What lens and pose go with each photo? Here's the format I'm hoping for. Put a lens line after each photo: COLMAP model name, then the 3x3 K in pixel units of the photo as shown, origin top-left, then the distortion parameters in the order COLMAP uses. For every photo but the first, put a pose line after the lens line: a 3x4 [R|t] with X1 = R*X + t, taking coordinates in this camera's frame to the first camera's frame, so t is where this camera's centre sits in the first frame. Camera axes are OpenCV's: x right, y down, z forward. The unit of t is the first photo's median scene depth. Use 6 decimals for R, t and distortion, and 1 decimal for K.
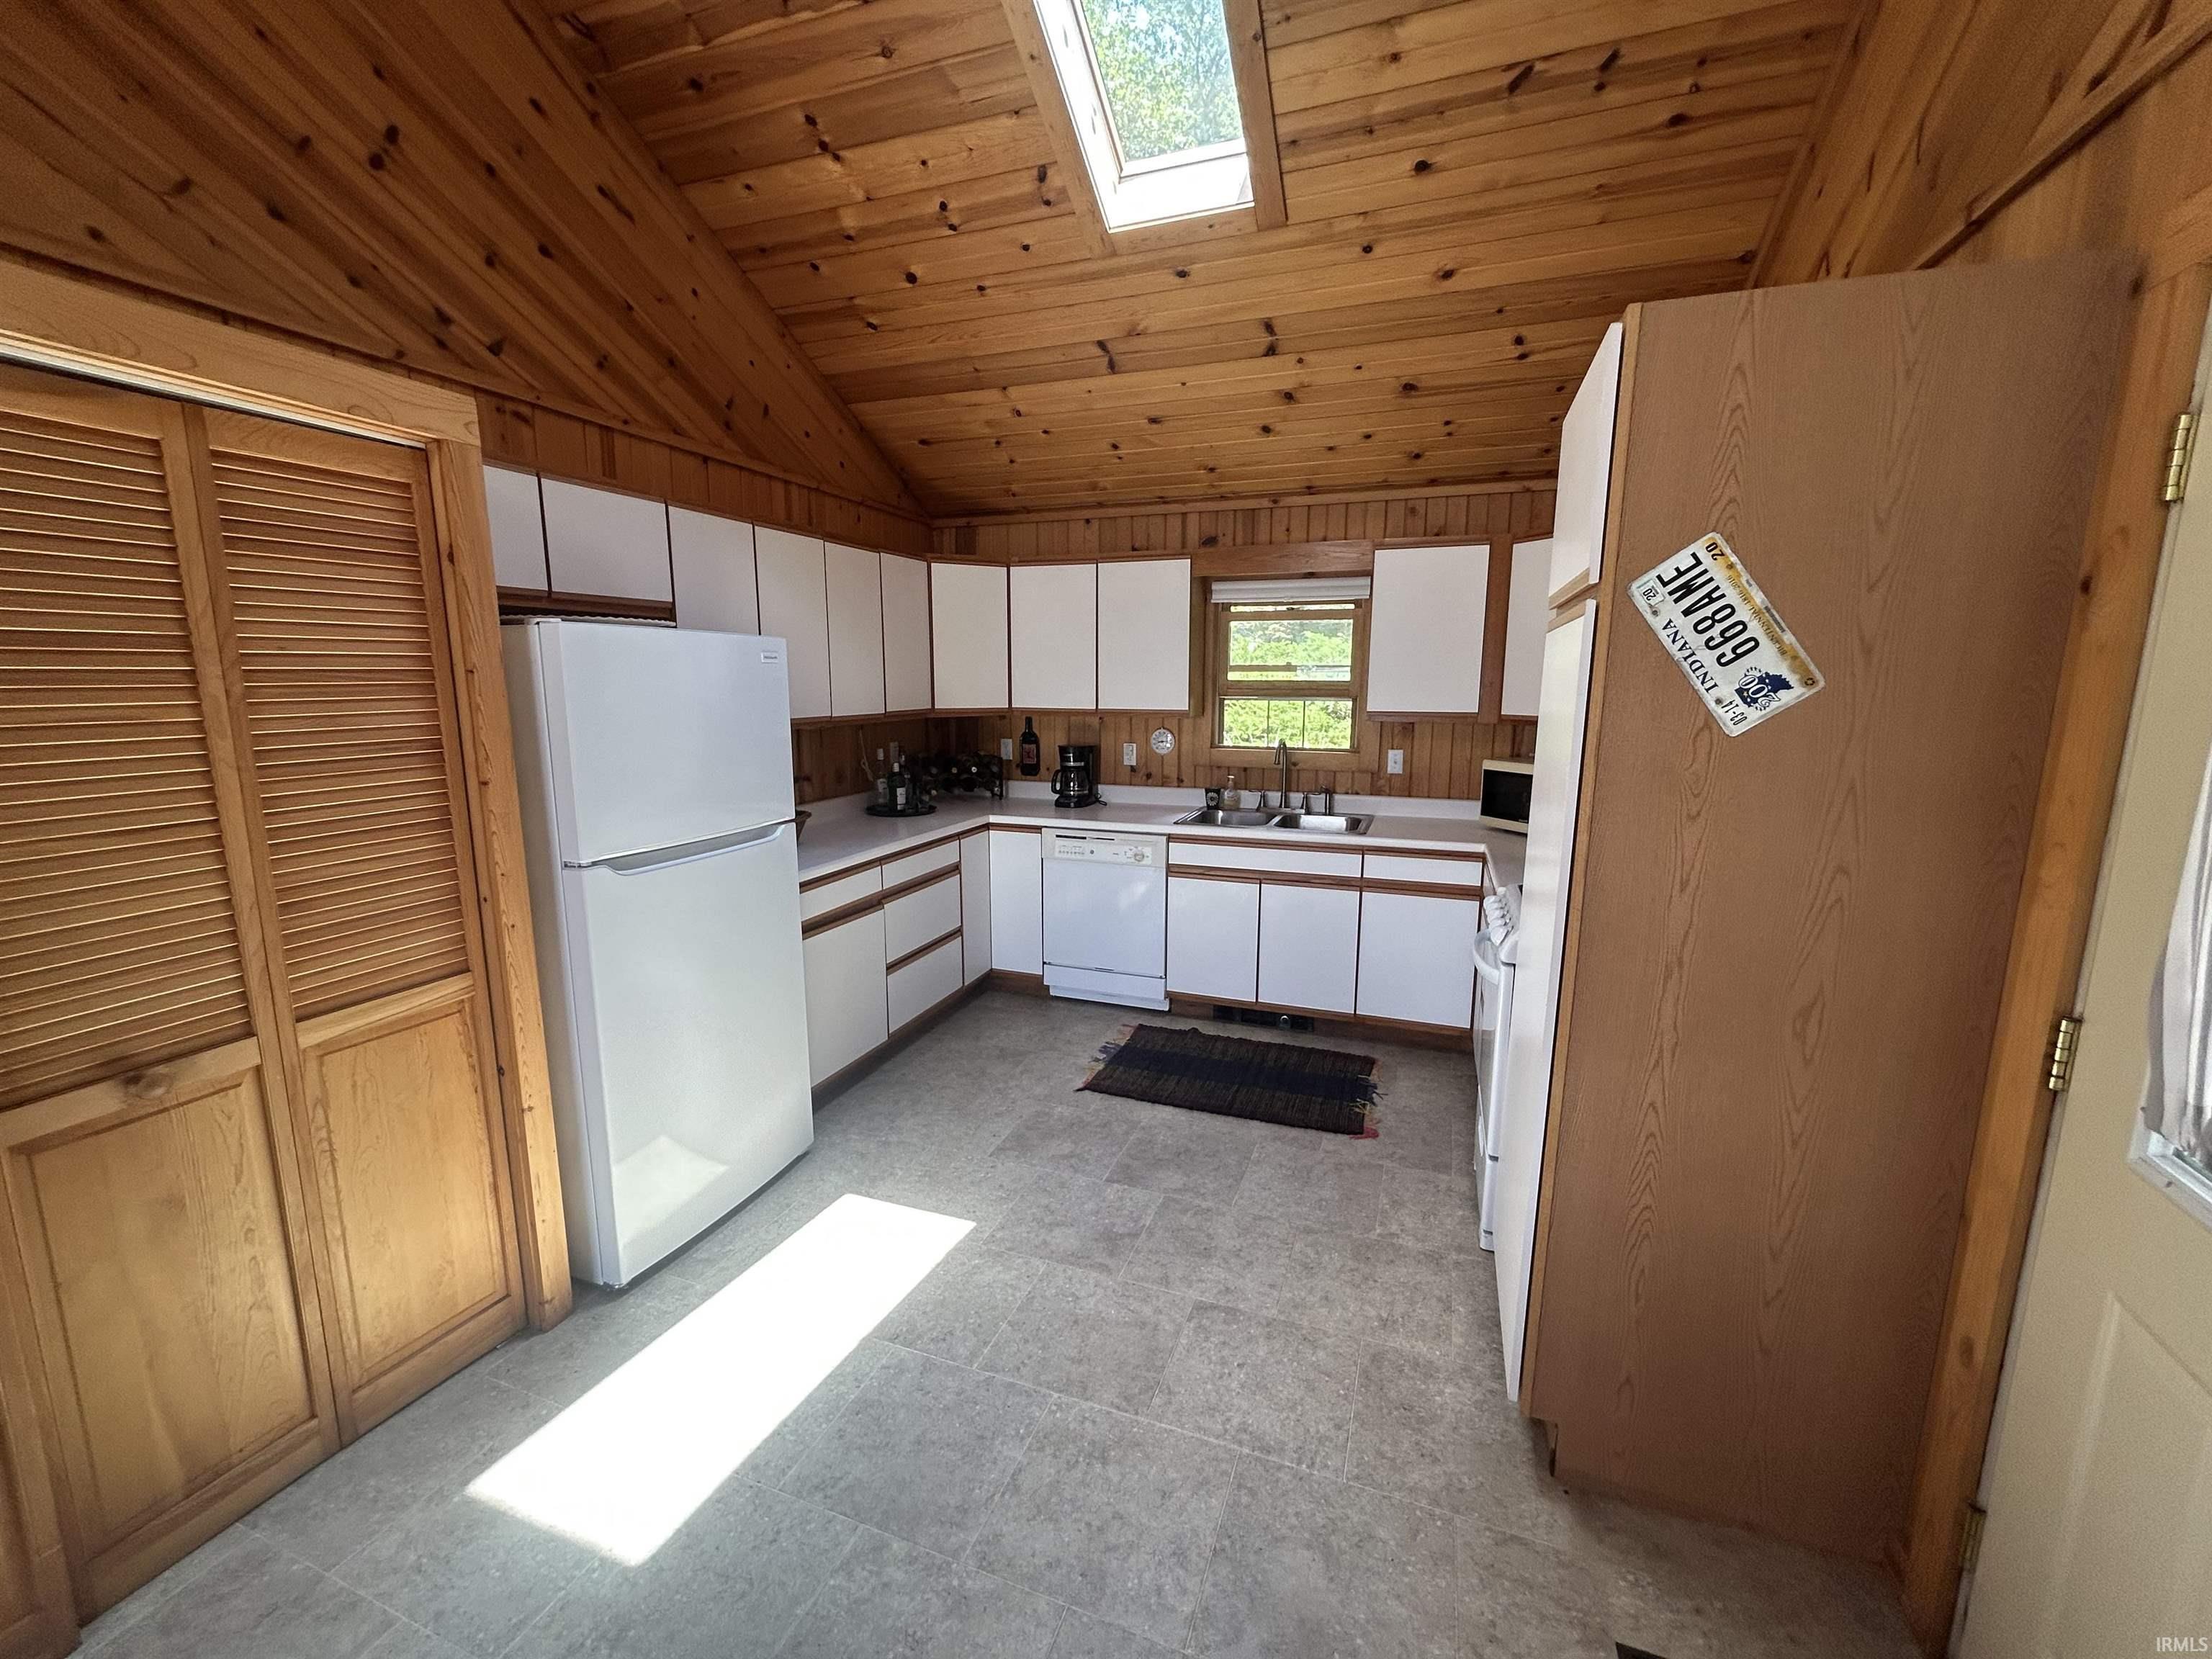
lens RADIAL K [[894.5, 0, 1103.2], [0, 894.5, 828.9], [0, 0, 1]] dist [0.000202, 0.000937]
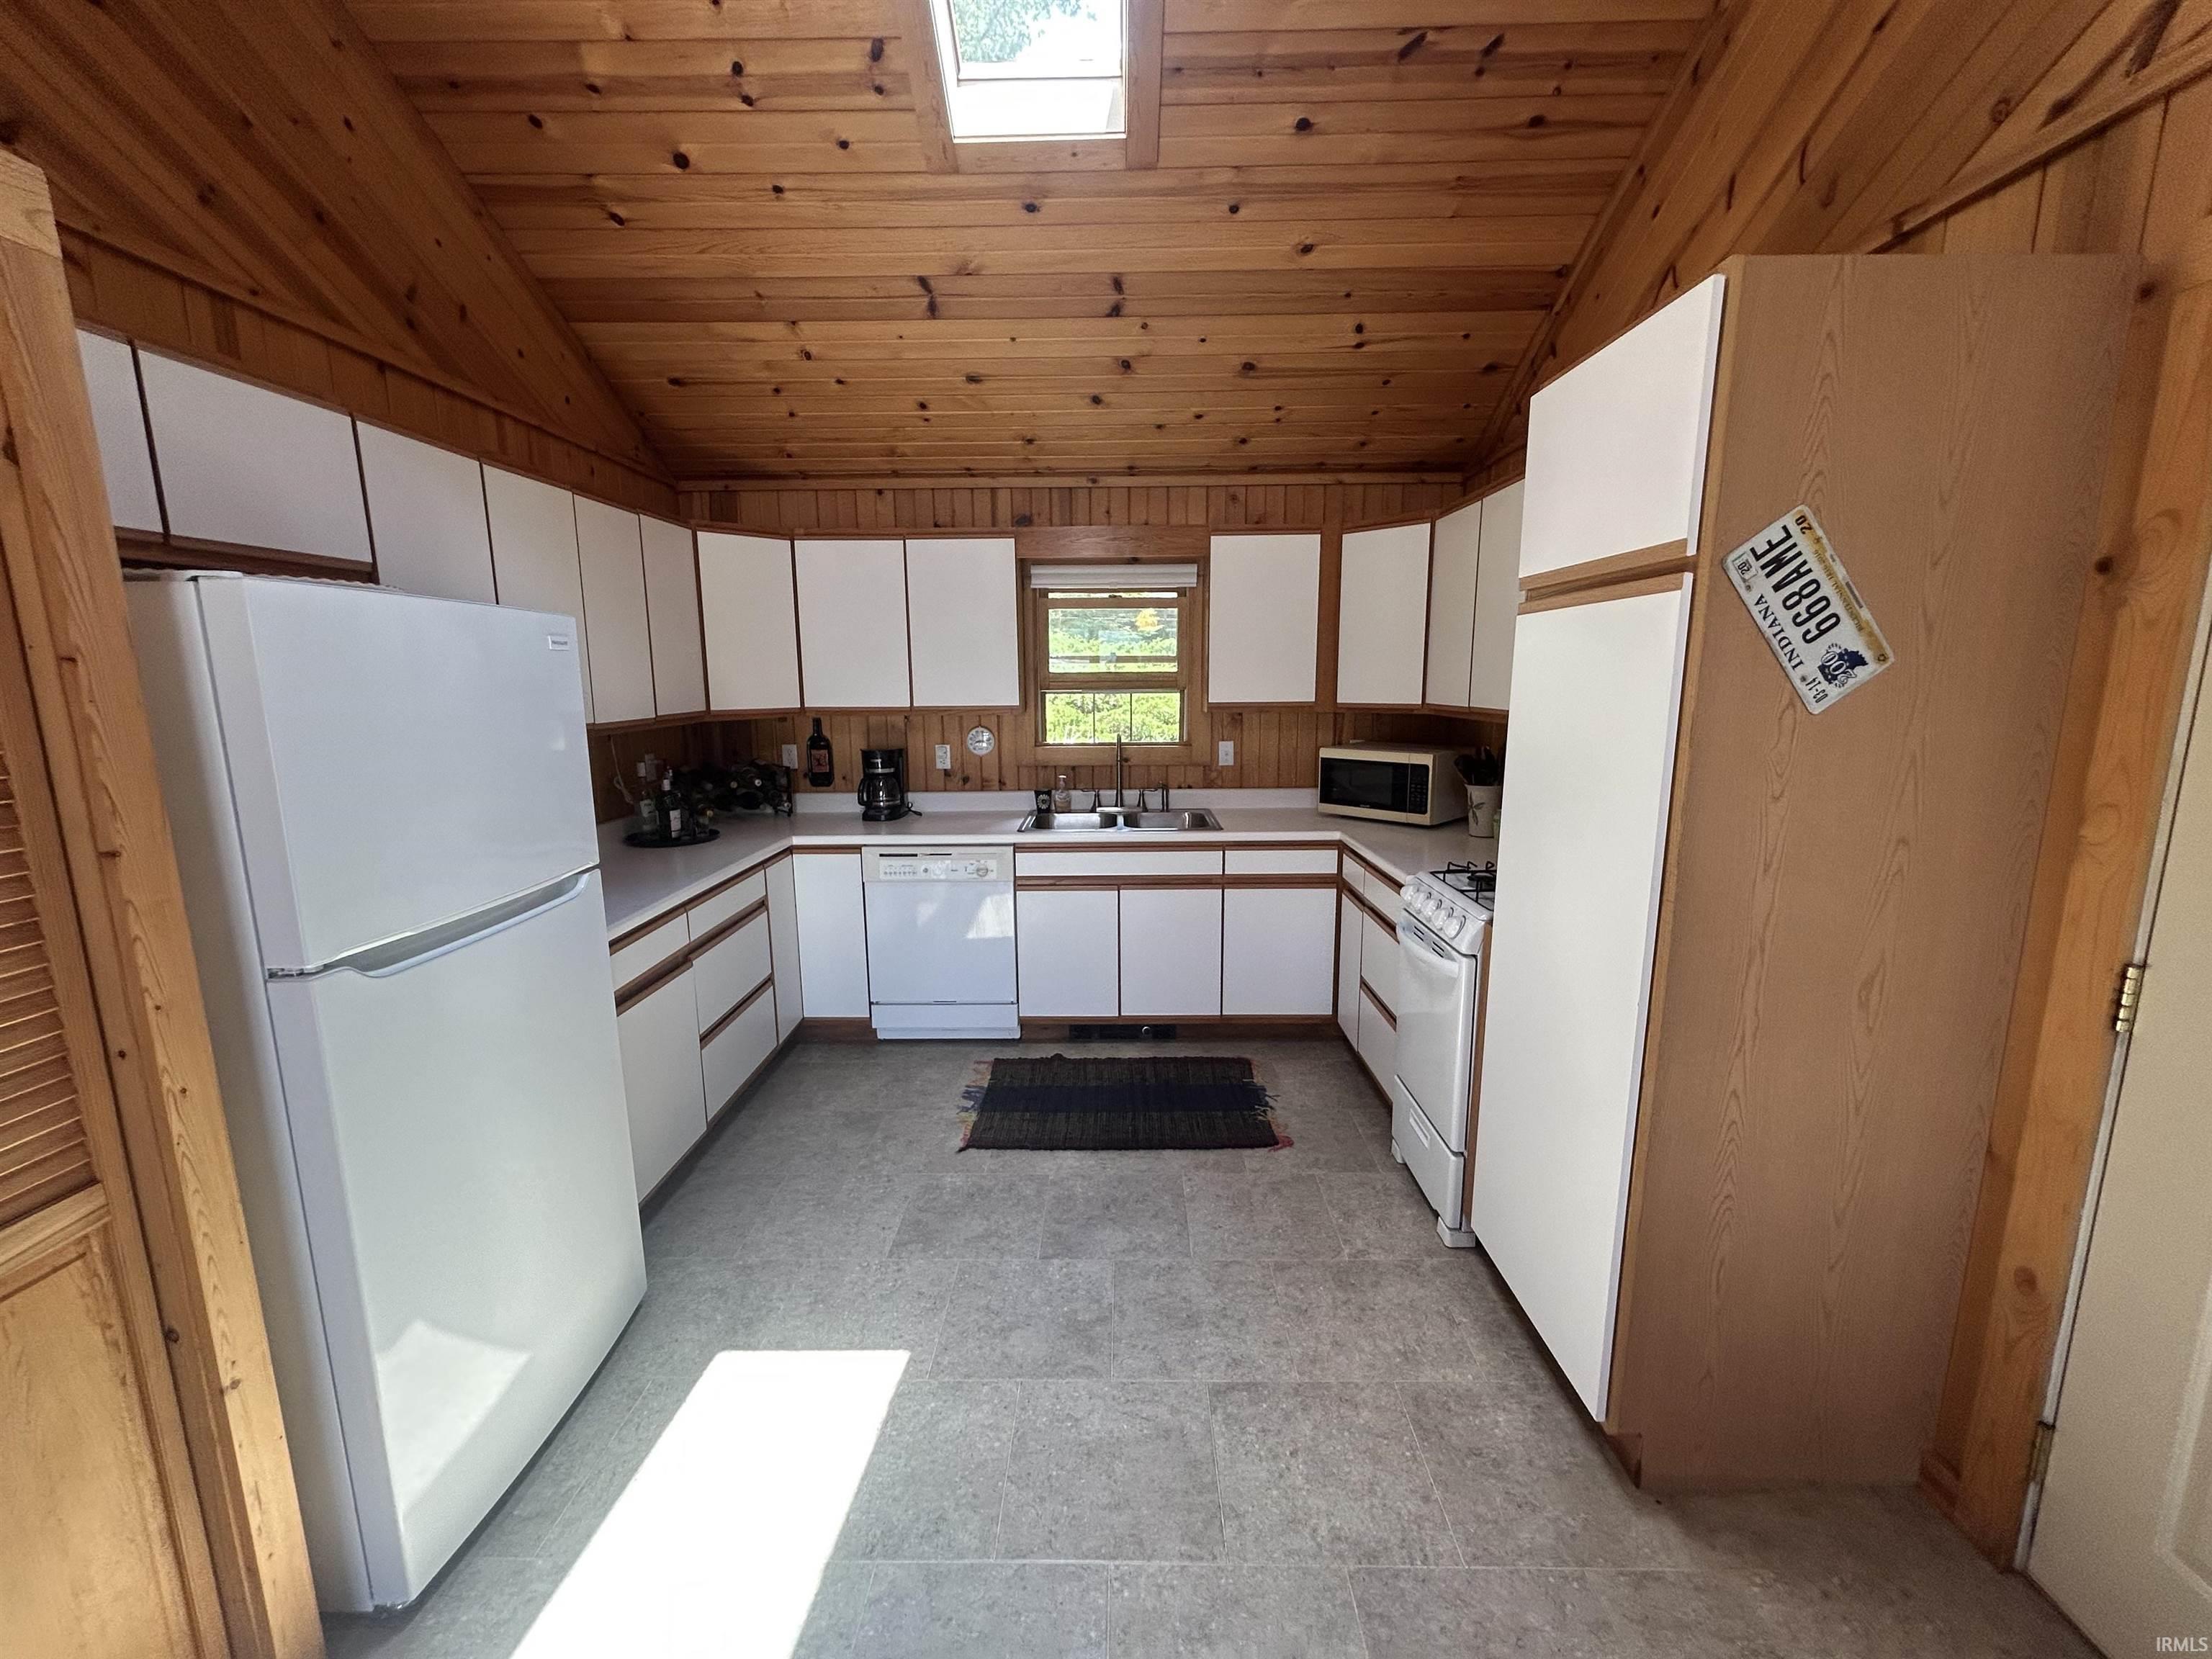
lens RADIAL K [[894.5, 0, 1105.3], [0, 894.5, 828.3], [0, 0, 1]] dist [0.000202, 0.000937]
pose [[0.941888, -0.067693, 0.329036, -0.200513], [0.066767, 0.997669, 0.014126, -0.023938], [-0.329225, 0.008664, 0.944212, 0.177926]]
